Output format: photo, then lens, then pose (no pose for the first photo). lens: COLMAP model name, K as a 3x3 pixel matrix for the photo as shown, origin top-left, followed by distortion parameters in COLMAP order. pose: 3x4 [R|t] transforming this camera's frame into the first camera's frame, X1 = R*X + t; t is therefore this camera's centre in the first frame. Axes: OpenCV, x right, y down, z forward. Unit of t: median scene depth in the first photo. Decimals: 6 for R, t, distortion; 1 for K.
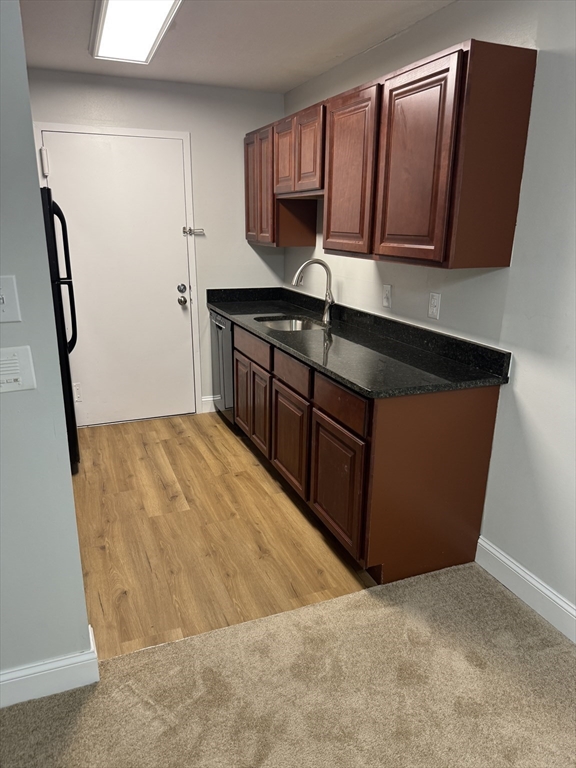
lens RADIAL K [[534.1, 0, 290.0], [0, 534.1, 386.1], [0, 0, 1]] dist [0.098493, -0.171058]
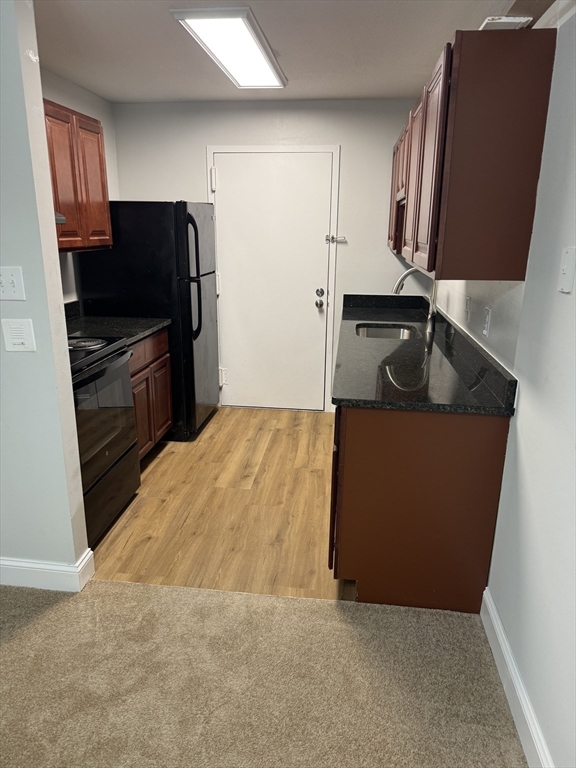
lens RADIAL K [[534.1, 0, 290.0], [0, 534.1, 386.1], [0, 0, 1]] dist [0.098493, -0.171058]
pose [[0.874917, 0.135119, -0.465040, 0.355767], [-0.141983, 0.989658, 0.020425, -0.014223], [0.462991, 0.048158, 0.885054, 0.052150]]
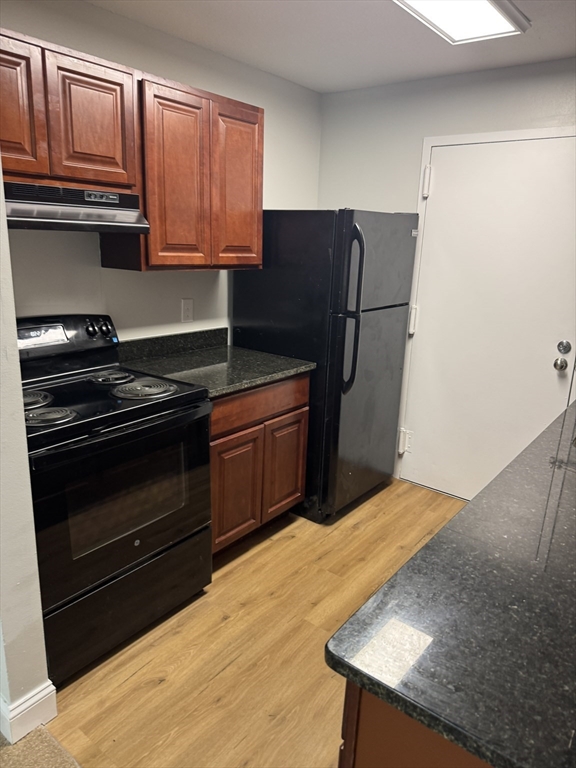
lens RADIAL K [[545.3, 0, 290.1], [0, 545.3, 375.1], [0, 0, 1]] dist [0.102652, -0.138324]
pose [[0.492178, 0.221326, -0.841888, 0.304676], [-0.281676, 0.955598, 0.086549, -0.147788], [0.823662, 0.194542, 0.532666, 0.458775]]
